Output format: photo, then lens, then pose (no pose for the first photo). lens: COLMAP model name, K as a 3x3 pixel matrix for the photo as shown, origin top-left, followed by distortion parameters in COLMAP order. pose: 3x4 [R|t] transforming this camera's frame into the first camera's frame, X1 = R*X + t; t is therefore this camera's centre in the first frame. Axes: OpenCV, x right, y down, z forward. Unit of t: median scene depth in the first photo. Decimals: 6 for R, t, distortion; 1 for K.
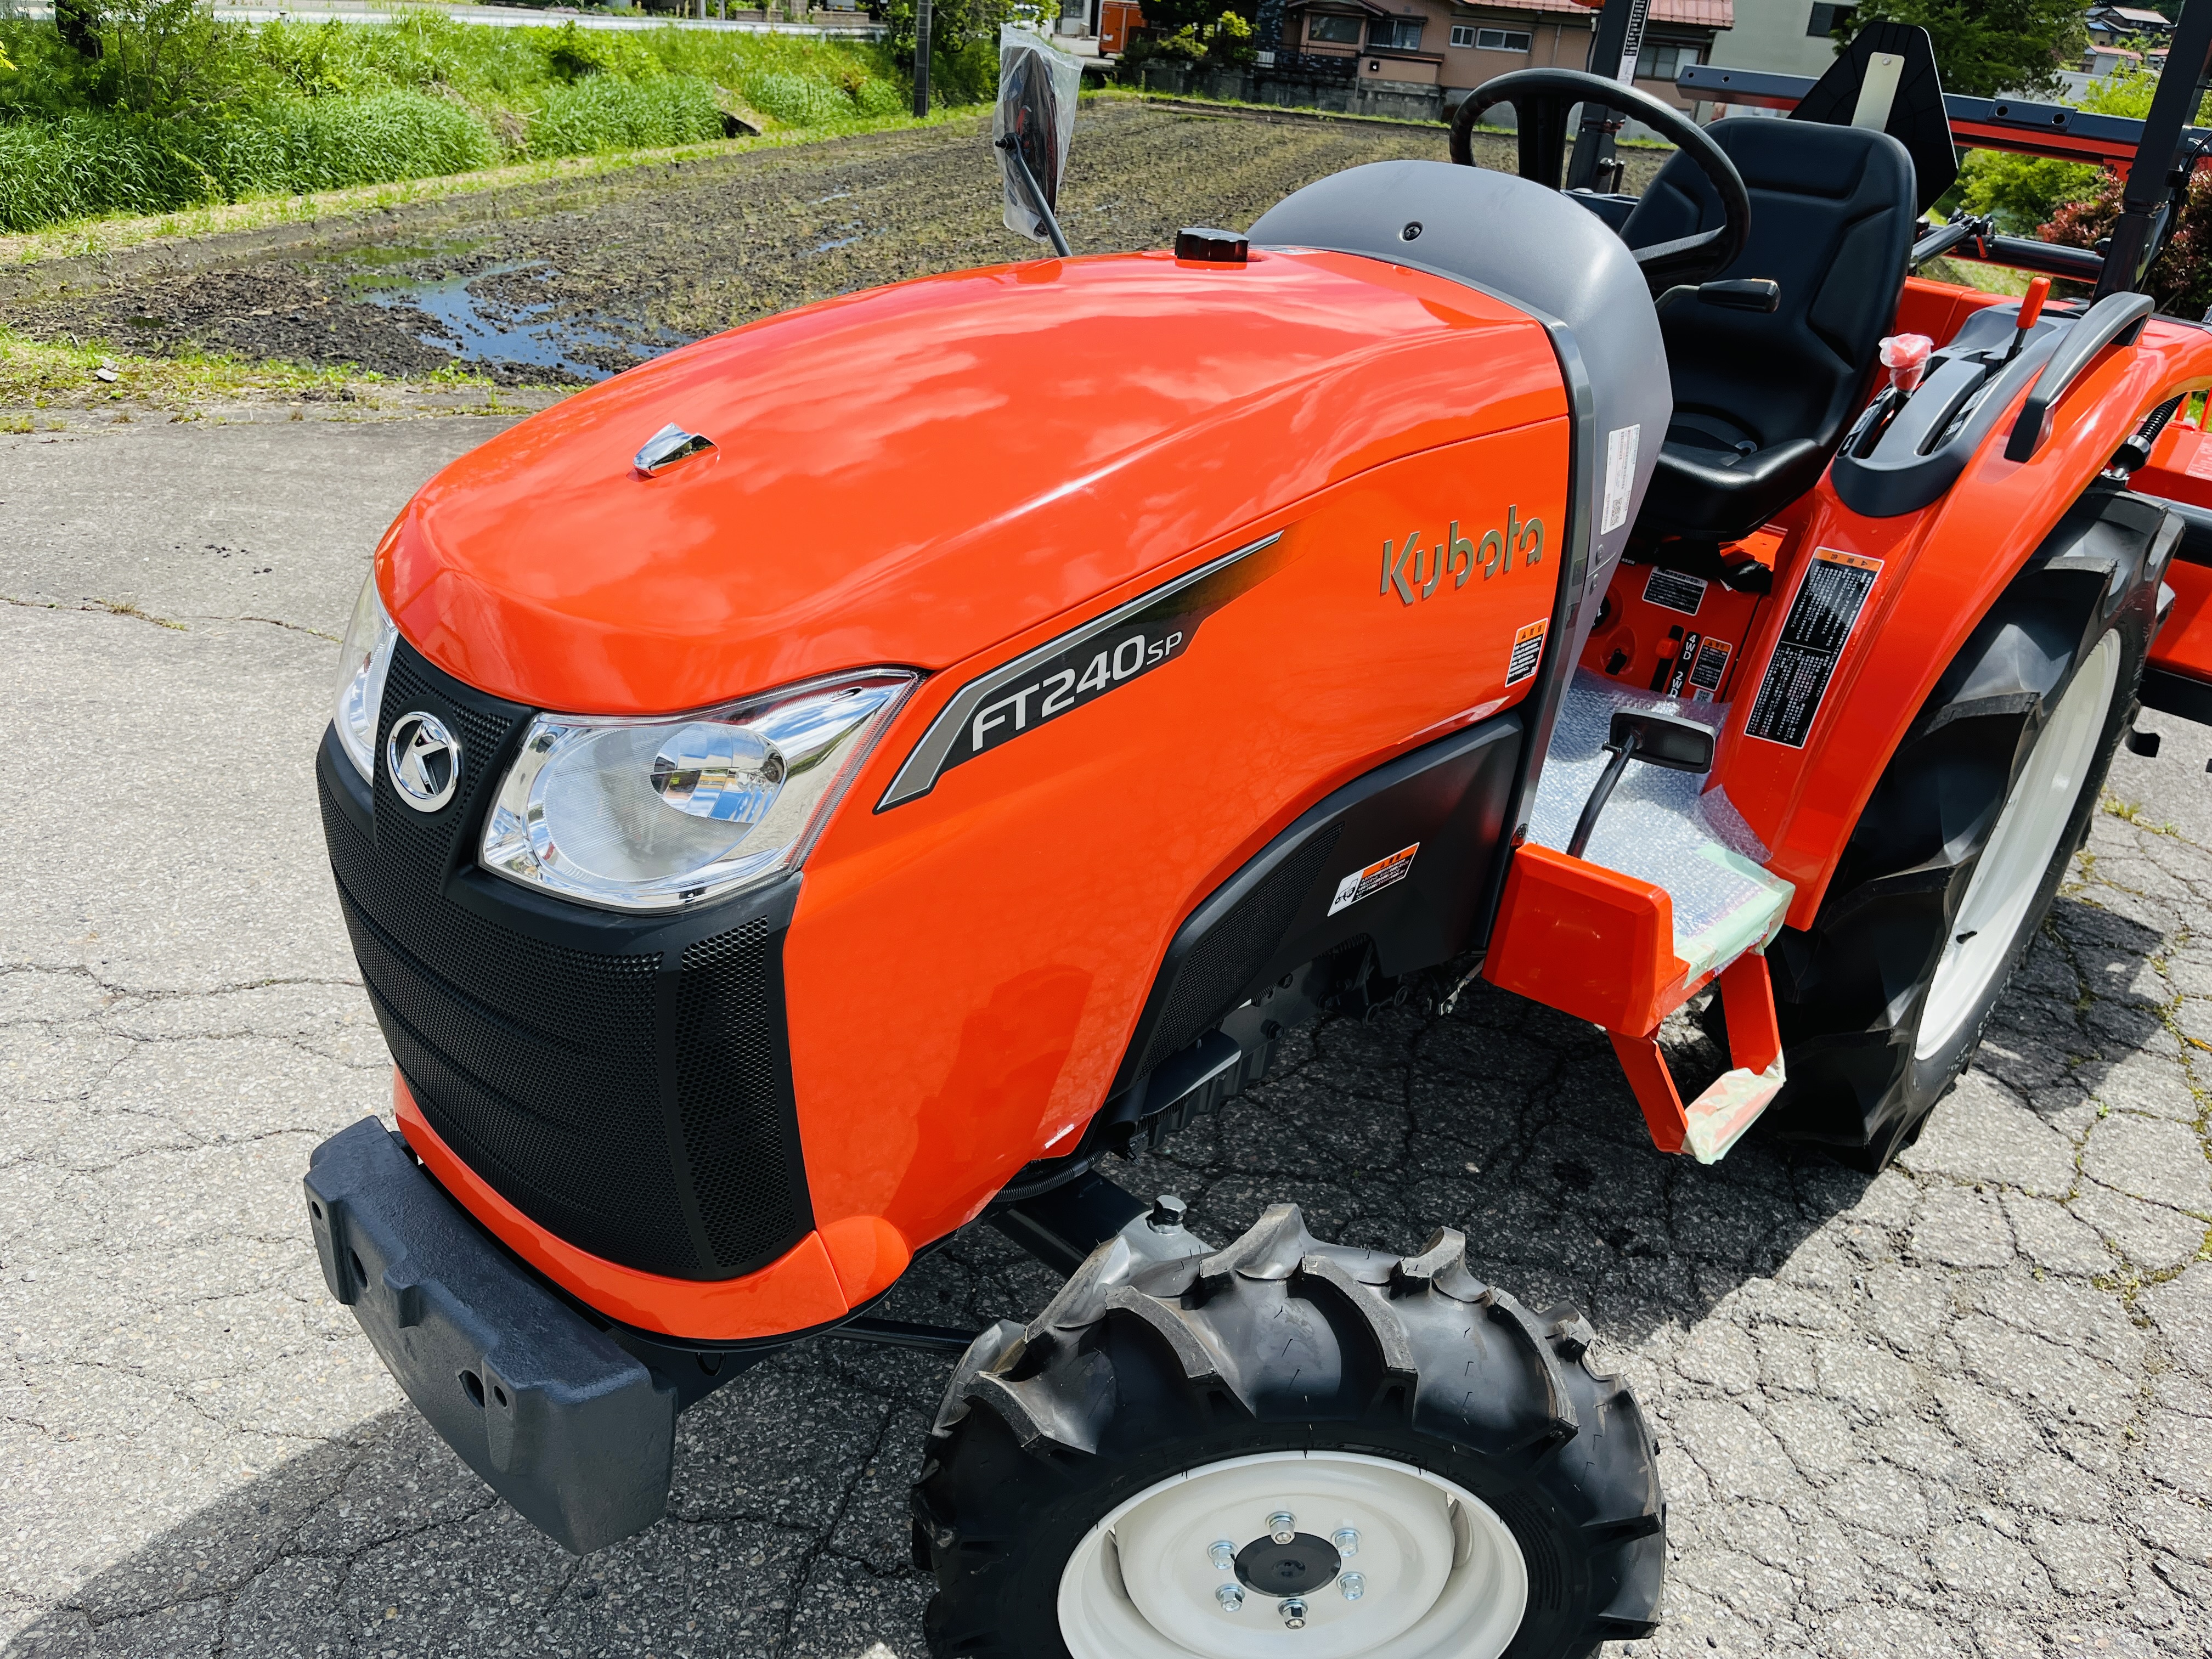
lens RADIAL K [[1678.6, 0, 1131.3], [0, 1678.6, 843.6], [0, 0, 1]] dist [0.075423, -0.109222]
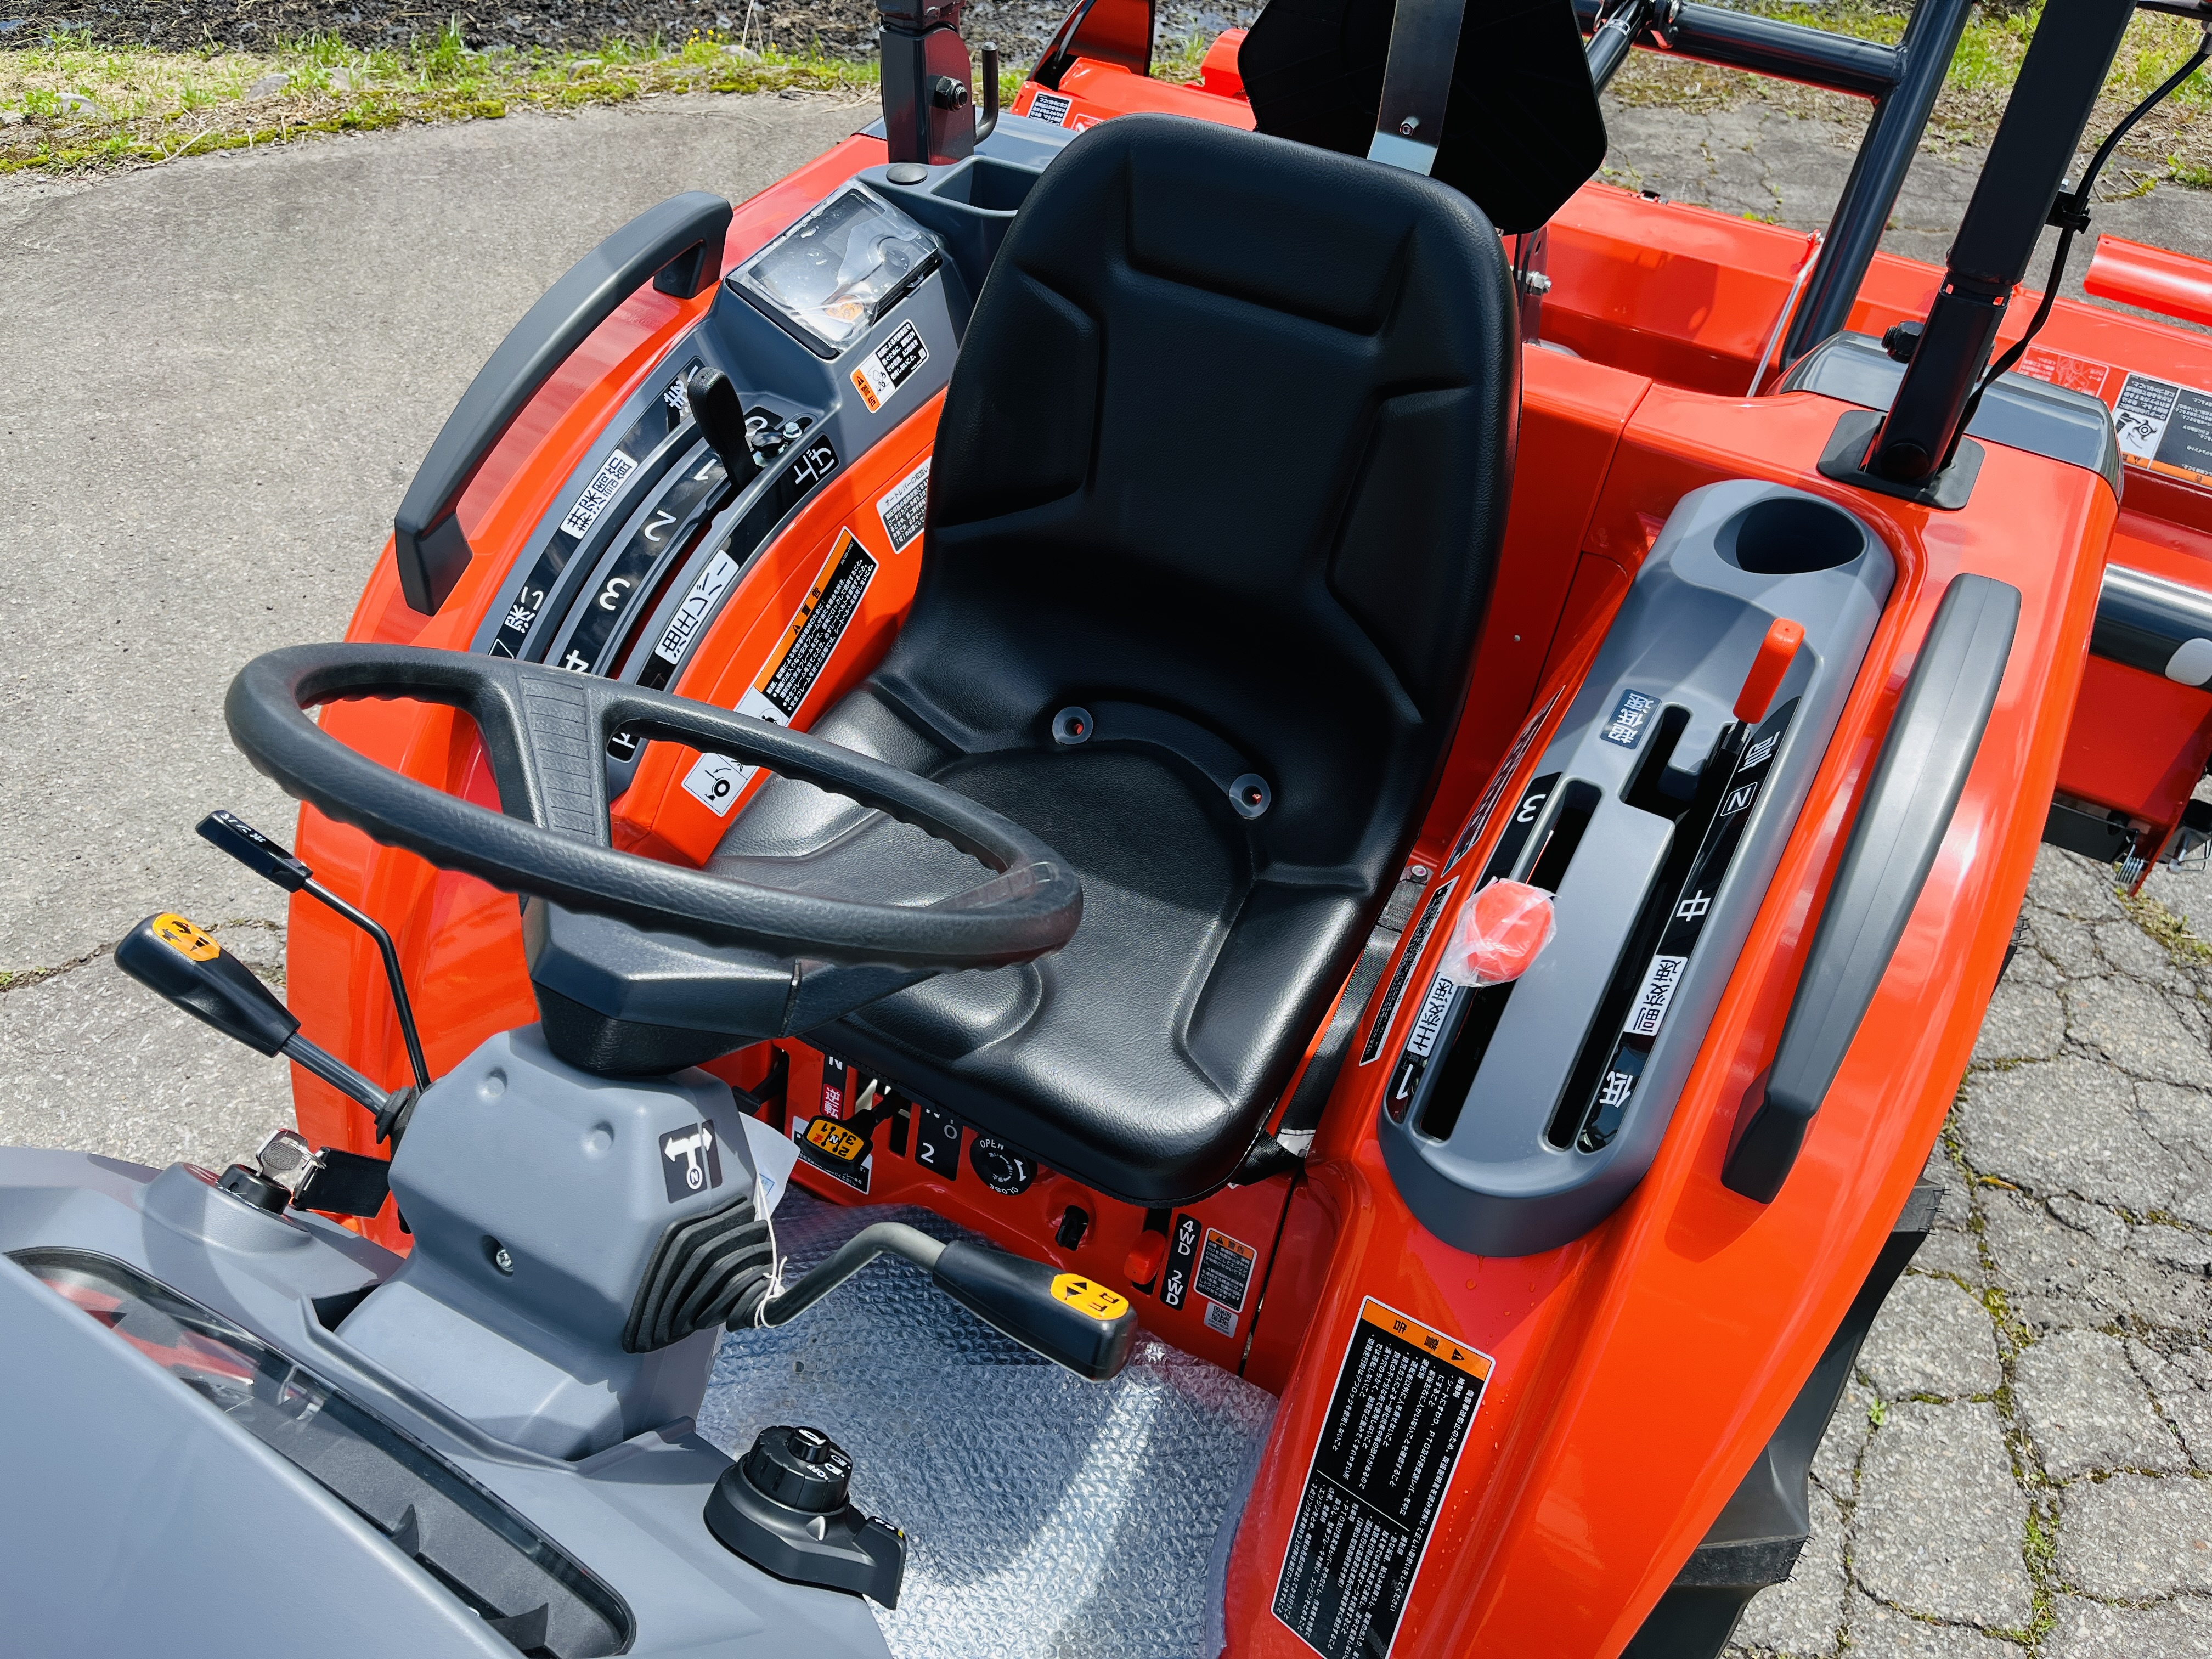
lens RADIAL K [[1659.0, 0, 1106.0], [0, 1659.0, 829.5], [0, 0, 1]] dist [0.038714, -0.010730]
pose [[0.977132, -0.191405, 0.092611, 0.278201], [0.151438, 0.932183, 0.328787, -0.414194], [-0.149262, -0.307244, 0.939852, 0.537172]]
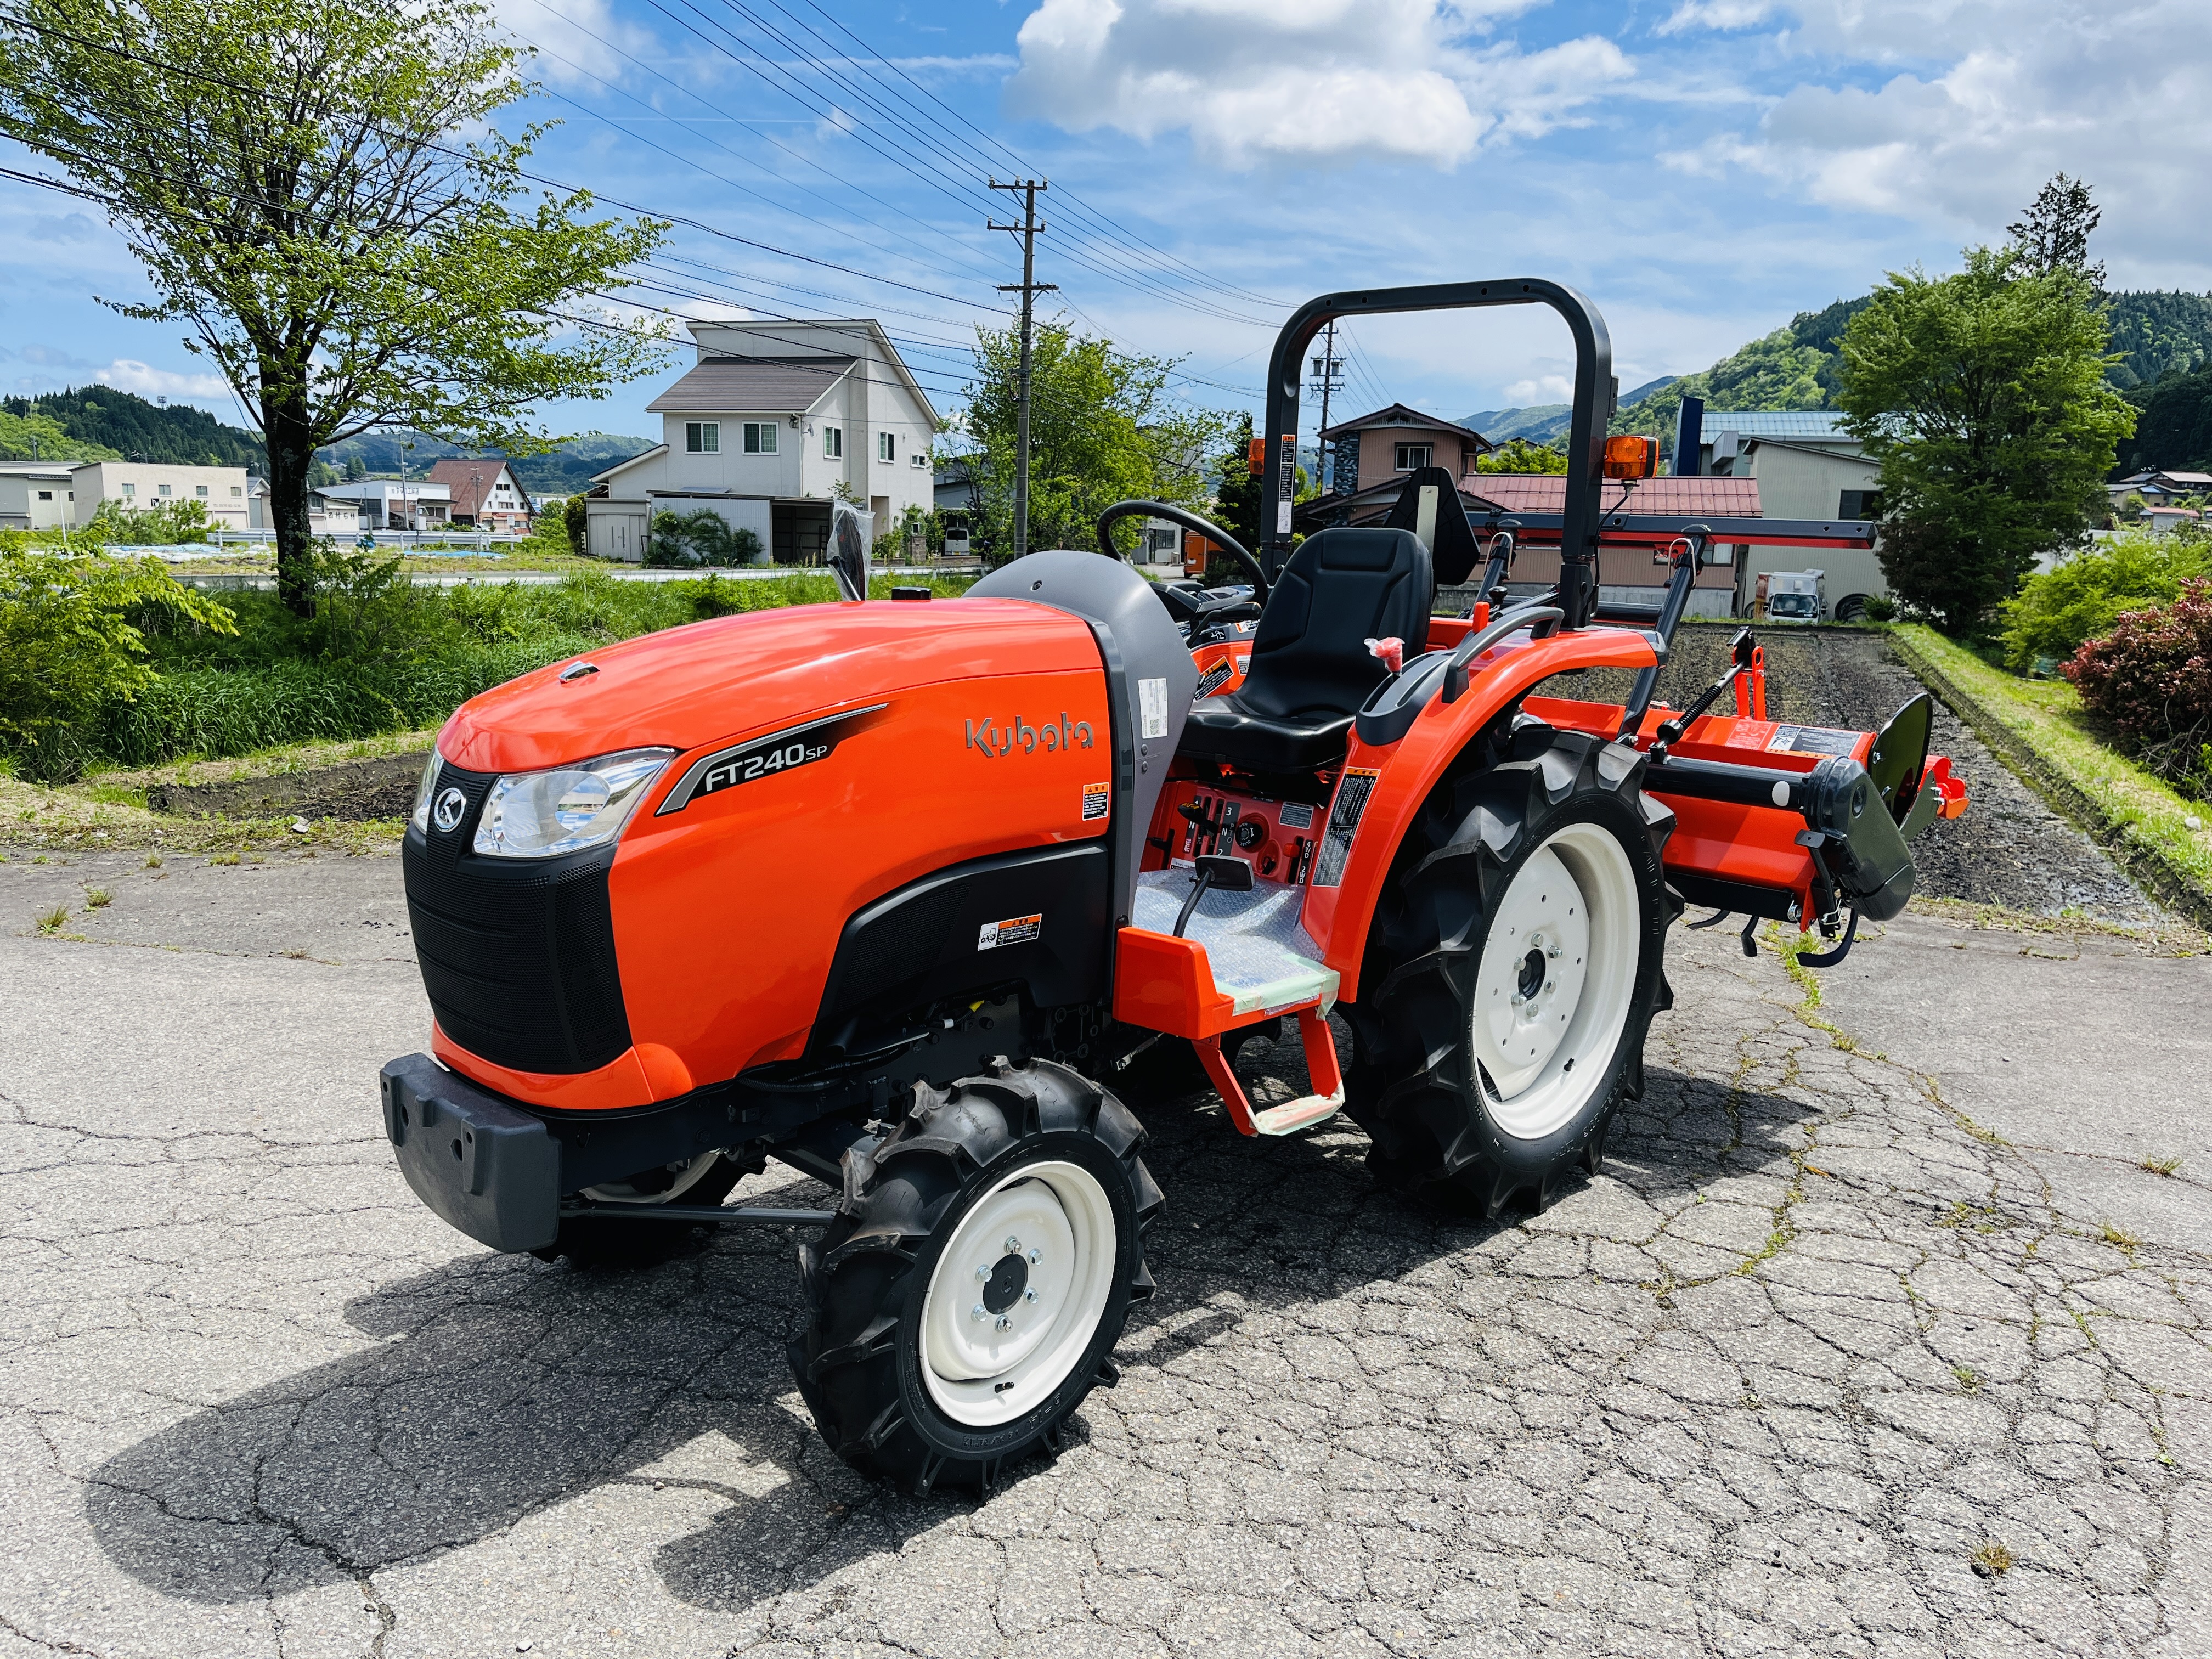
lens RADIAL K [[1659.0, 0, 1106.0], [0, 1659.0, 829.5], [0, 0, 1]] dist [0.038714, -0.010730]
pose [[0.996112, -0.050126, -0.072448, 0.257652], [0.027771, 0.959085, -0.281752, 0.276297], [0.083607, 0.278644, 0.956748, -0.429593]]
